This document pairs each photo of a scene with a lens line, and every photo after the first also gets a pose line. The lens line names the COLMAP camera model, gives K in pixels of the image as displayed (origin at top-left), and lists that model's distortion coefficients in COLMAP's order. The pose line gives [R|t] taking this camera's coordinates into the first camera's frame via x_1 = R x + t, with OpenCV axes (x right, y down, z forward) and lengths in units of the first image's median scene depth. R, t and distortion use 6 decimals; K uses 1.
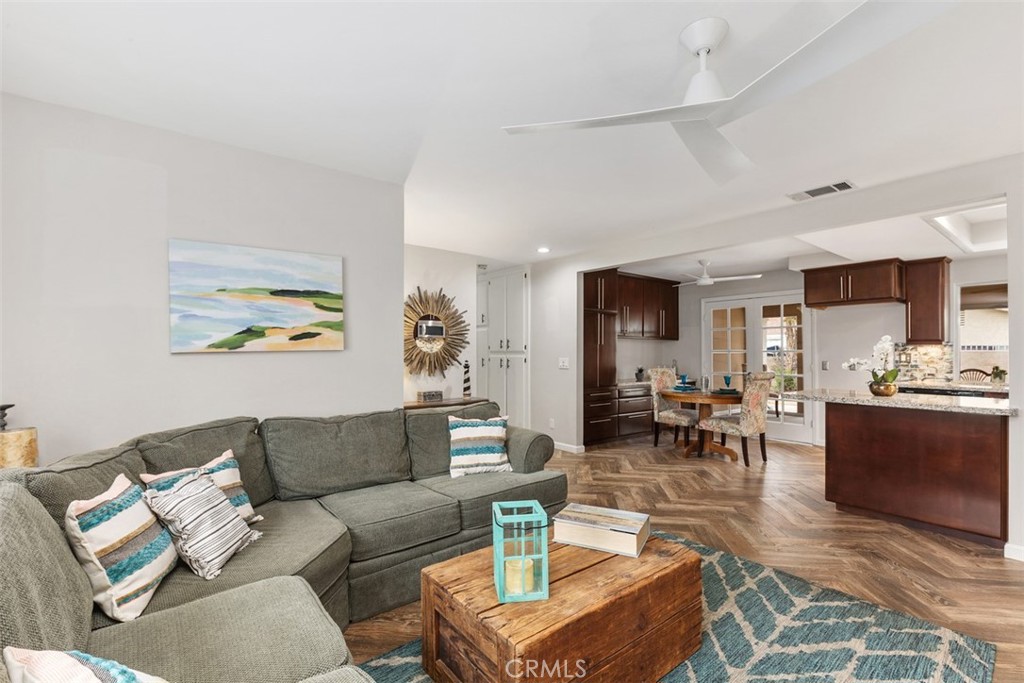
lens RADIAL K [[459.7, 0, 507.7], [0, 459.7, 345.7], [0, 0, 1]] dist [-0.004562, 0.000401]
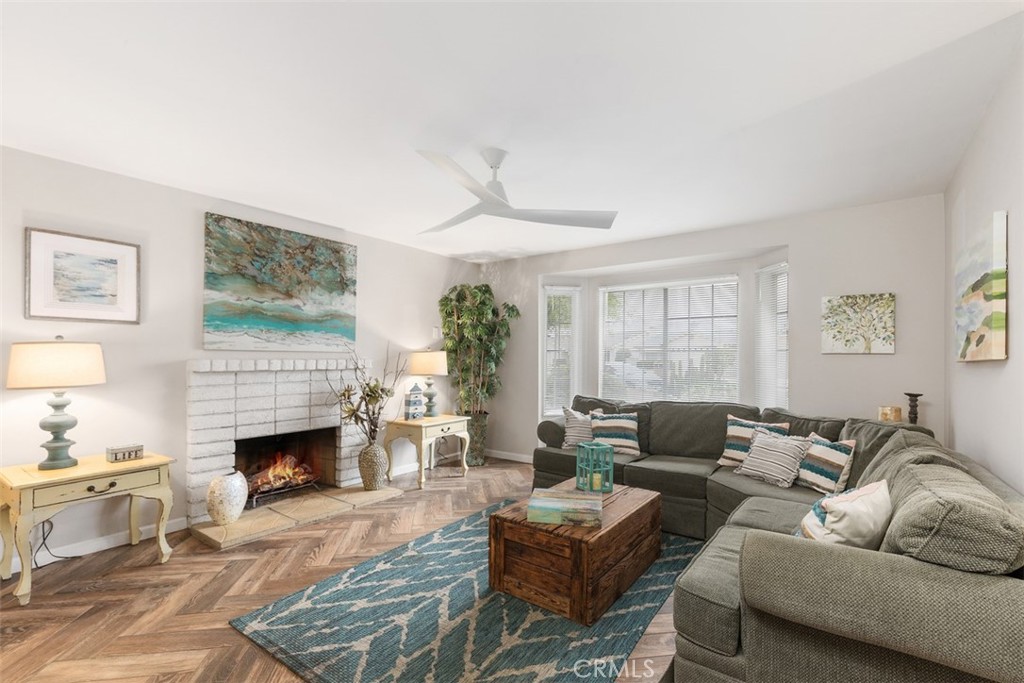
lens RADIAL K [[459.7, 0, 508.3], [0, 459.7, 351.7], [0, 0, 1]] dist [-0.004562, 0.000401]
pose [[-0.965129, -0.008825, -0.261625, 0.256807], [-0.002852, 0.999727, -0.023200, 0.009319], [0.261758, -0.021645, -0.964891, 0.818292]]
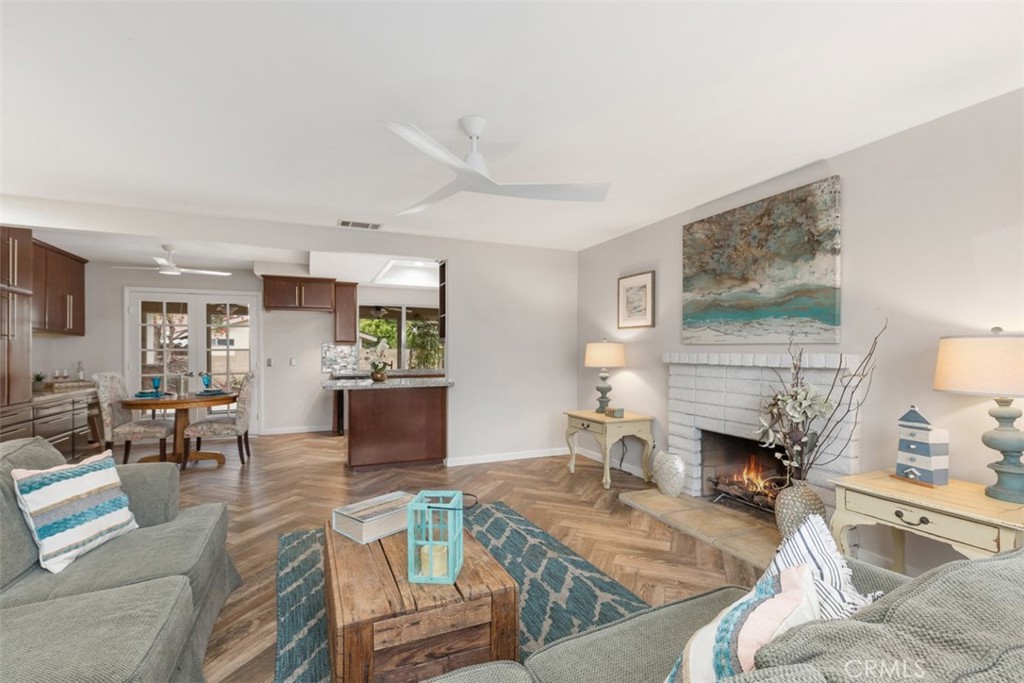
lens RADIAL K [[459.7, 0, 512.9], [0, 459.7, 347.4], [0, 0, 1]] dist [-0.004562, 0.000401]
pose [[0.241250, 0.003015, 0.970458, -0.295922], [-0.010376, 0.999946, -0.000527, 0.000917], [-0.970408, -0.009942, 0.241268, 0.175244]]
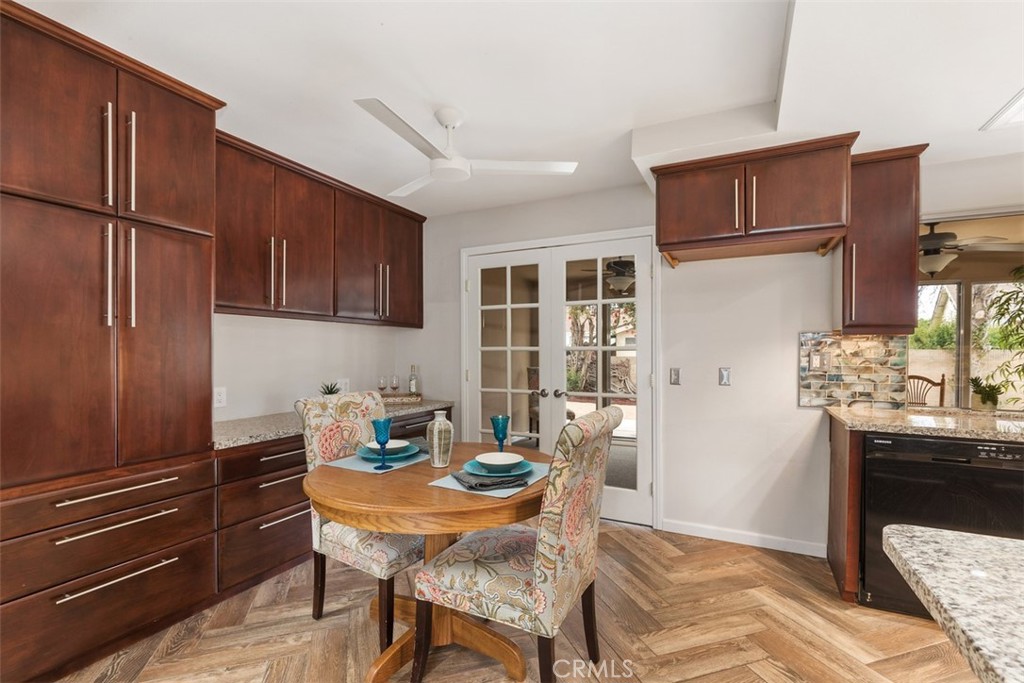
lens RADIAL K [[459.7, 0, 507.9], [0, 459.7, 357.4], [0, 0, 1]] dist [-0.004562, 0.000401]
pose [[0.905541, -0.010299, 0.424133, 0.350564], [-0.003527, 0.999488, 0.031800, 0.007292], [-0.424243, -0.030292, 0.905041, 0.710964]]
